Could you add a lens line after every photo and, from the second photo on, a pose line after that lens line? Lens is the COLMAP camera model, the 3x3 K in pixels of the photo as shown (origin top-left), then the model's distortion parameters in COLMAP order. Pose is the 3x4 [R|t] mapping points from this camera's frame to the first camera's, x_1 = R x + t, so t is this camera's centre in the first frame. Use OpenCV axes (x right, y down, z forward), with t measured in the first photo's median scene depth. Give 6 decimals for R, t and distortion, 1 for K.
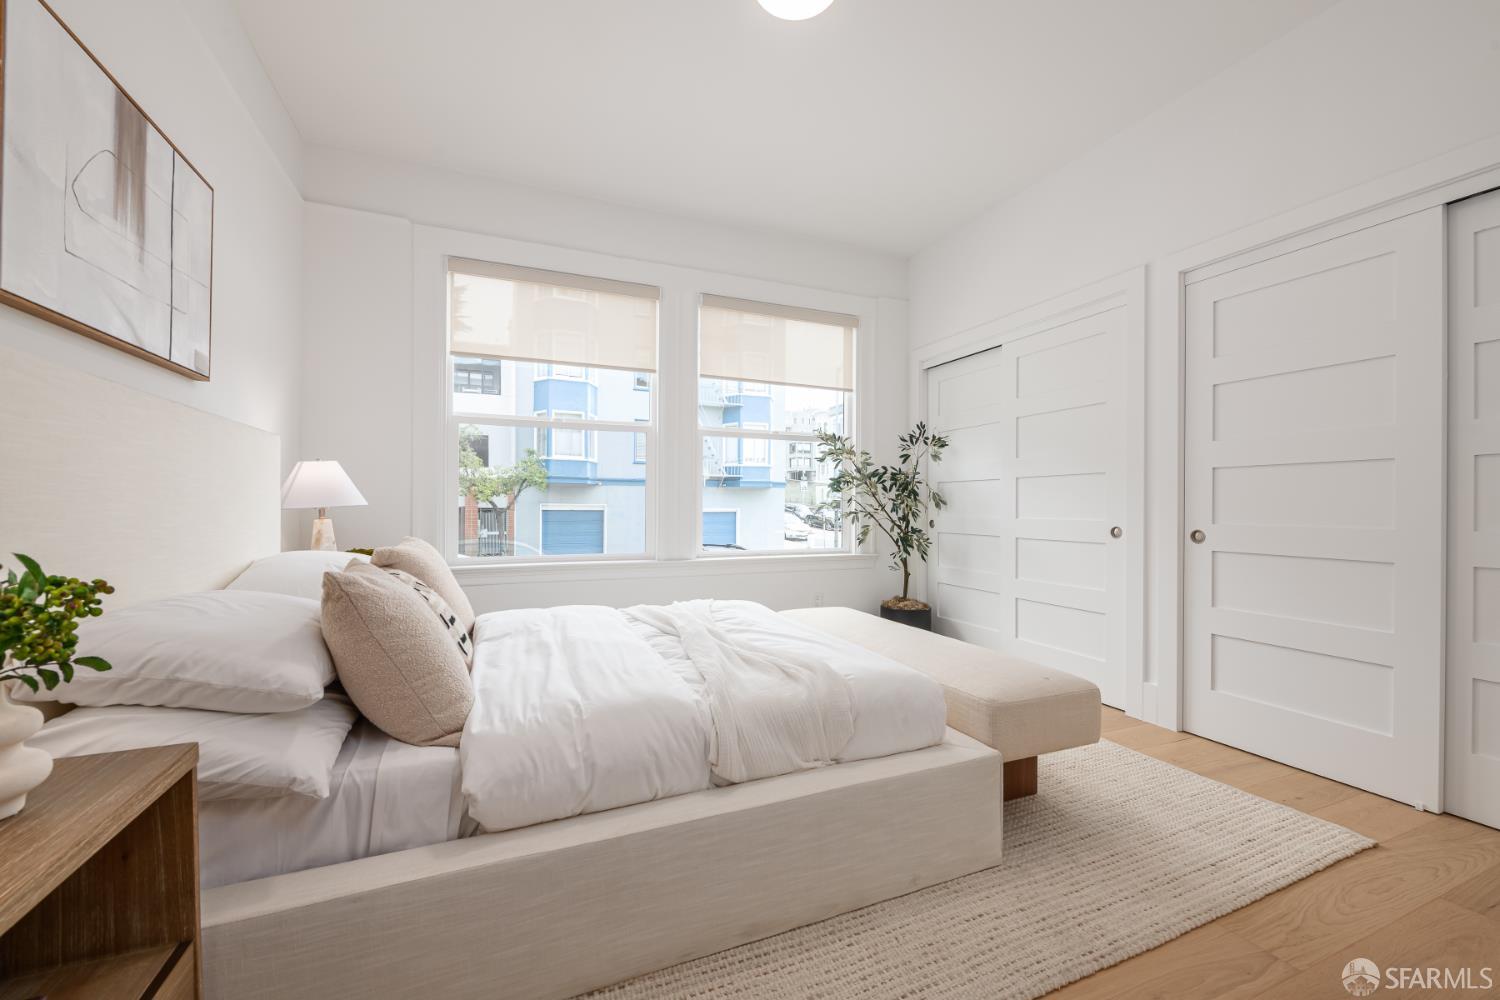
lens RADIAL K [[616.7, 0, 759.8], [0, 616.7, 503.2], [0, 0, 1]] dist [-0.002039, -0.000484]
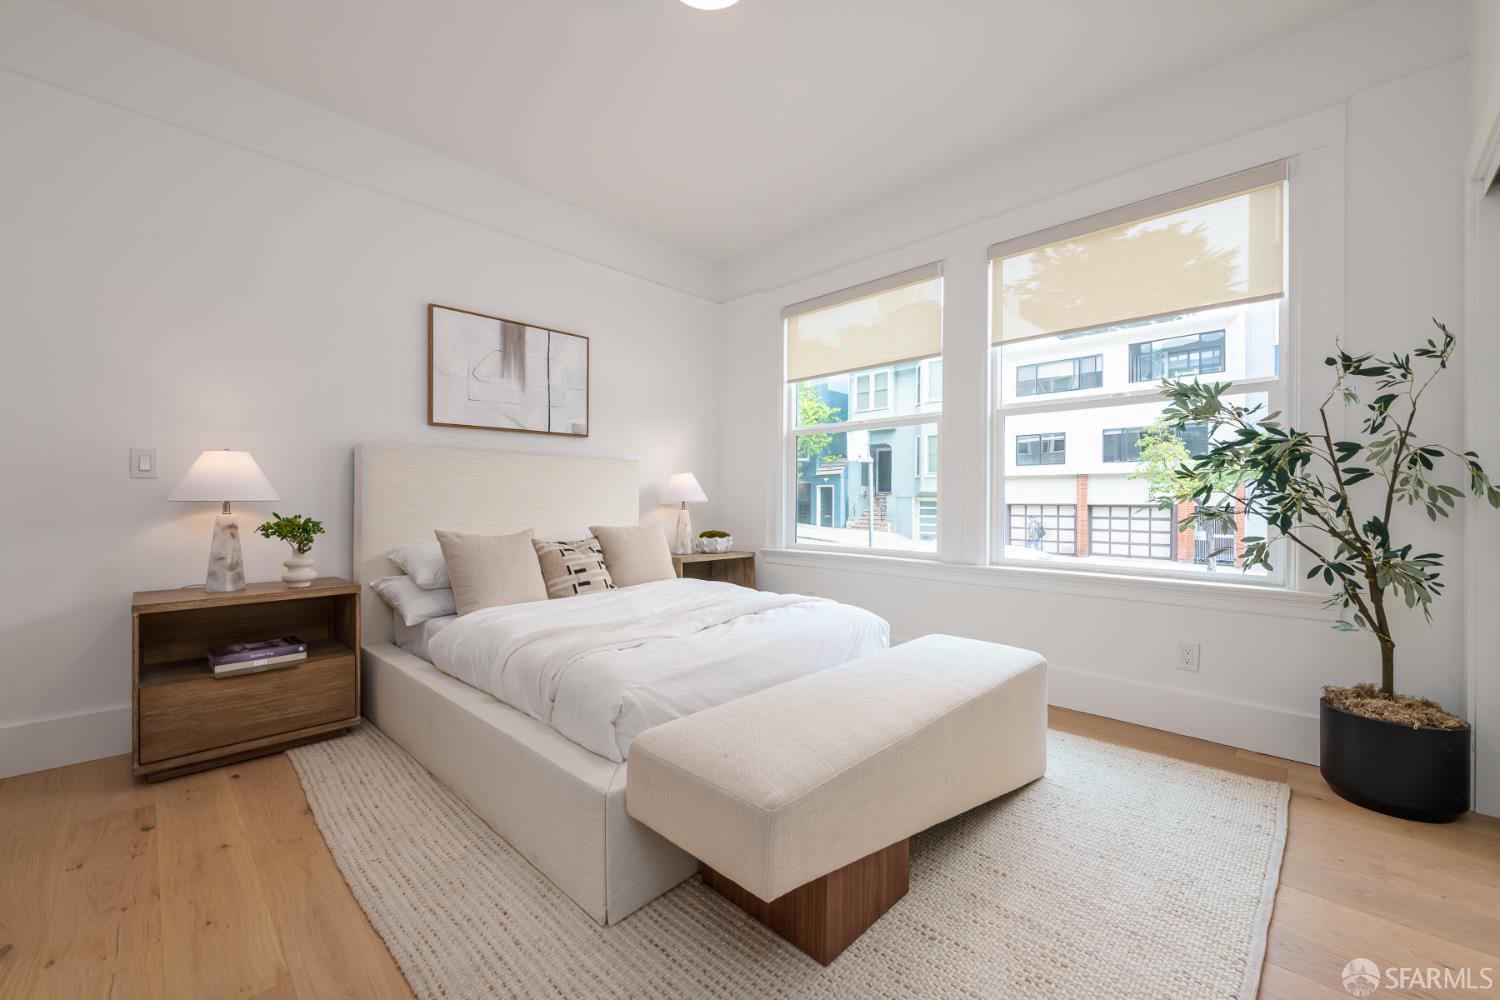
lens RADIAL K [[616.7, 0, 742.7], [0, 616.7, 497.9], [0, 0, 1]] dist [-0.002039, -0.000484]
pose [[0.354607, -0.007704, -0.934984, 0.564637], [0.001465, 0.999969, -0.007684, 0.004729], [0.935014, 0.001355, 0.354607, 0.398482]]
